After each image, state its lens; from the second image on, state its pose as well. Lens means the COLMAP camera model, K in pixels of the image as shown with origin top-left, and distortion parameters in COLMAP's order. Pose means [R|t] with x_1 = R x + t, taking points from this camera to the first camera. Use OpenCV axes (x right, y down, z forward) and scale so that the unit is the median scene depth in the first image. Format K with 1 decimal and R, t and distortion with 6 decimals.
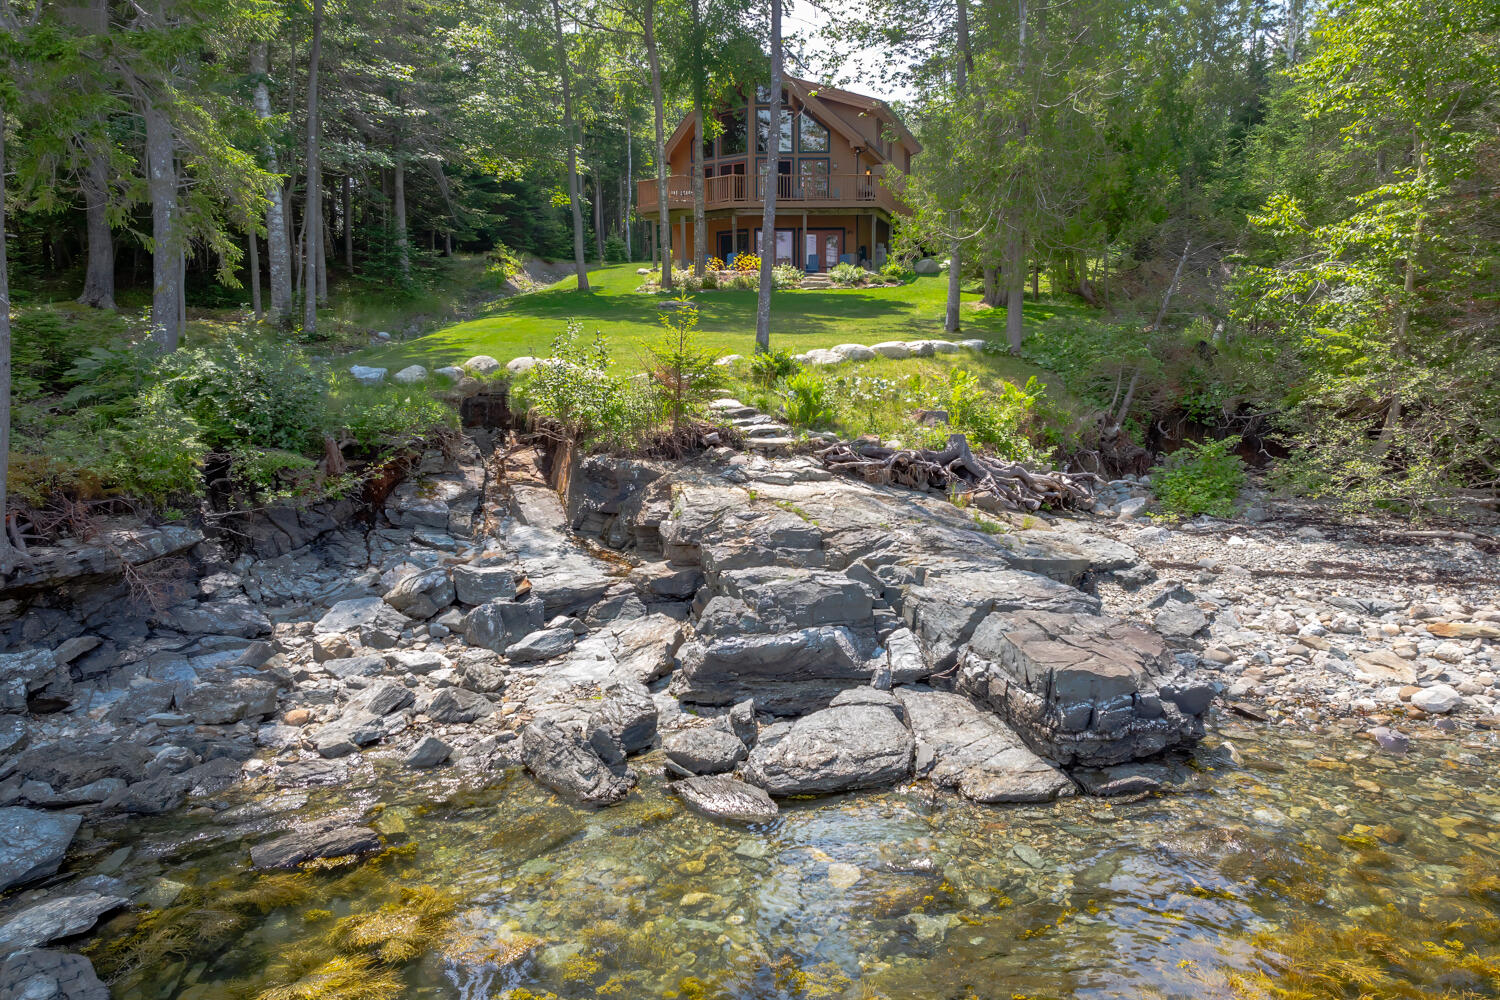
lens RADIAL K [[1044.0, 0, 758.4], [0, 1044.0, 495.1], [0, 0, 1]] dist [-0.009242, 0.007407]
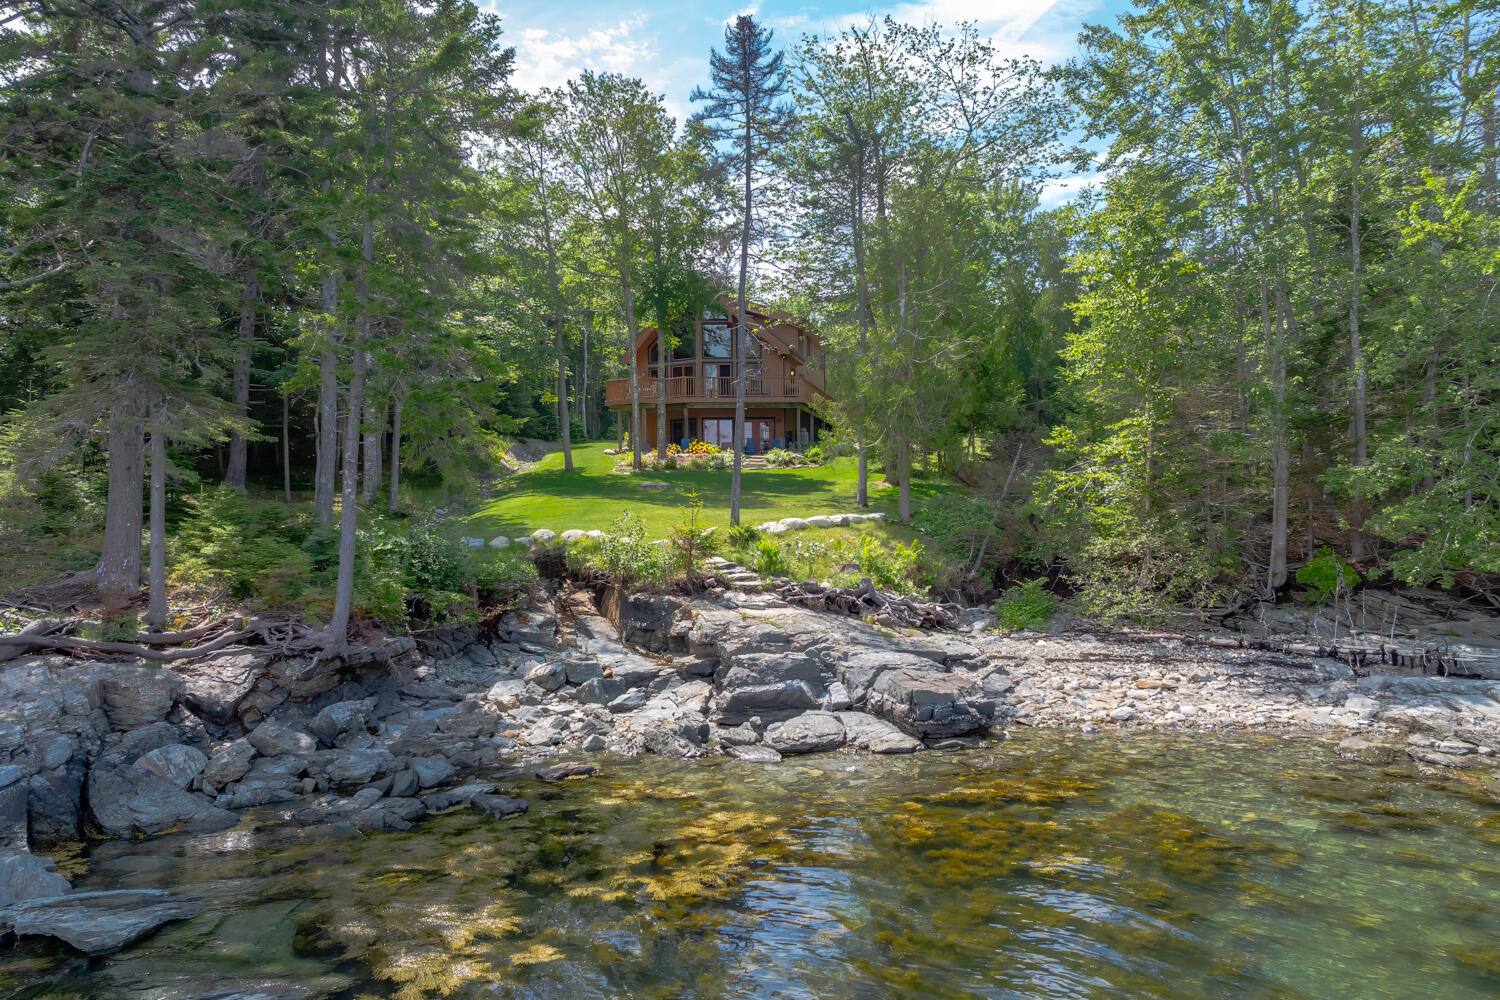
lens RADIAL K [[1044.0, 0, 748.3], [0, 1044.0, 509.8], [0, 0, 1]] dist [-0.009242, 0.007407]
pose [[0.997627, -0.007403, 0.068447, -0.096199], [0.016544, 0.990848, -0.133966, 0.049404], [-0.066829, 0.134781, 0.988619, -0.575698]]
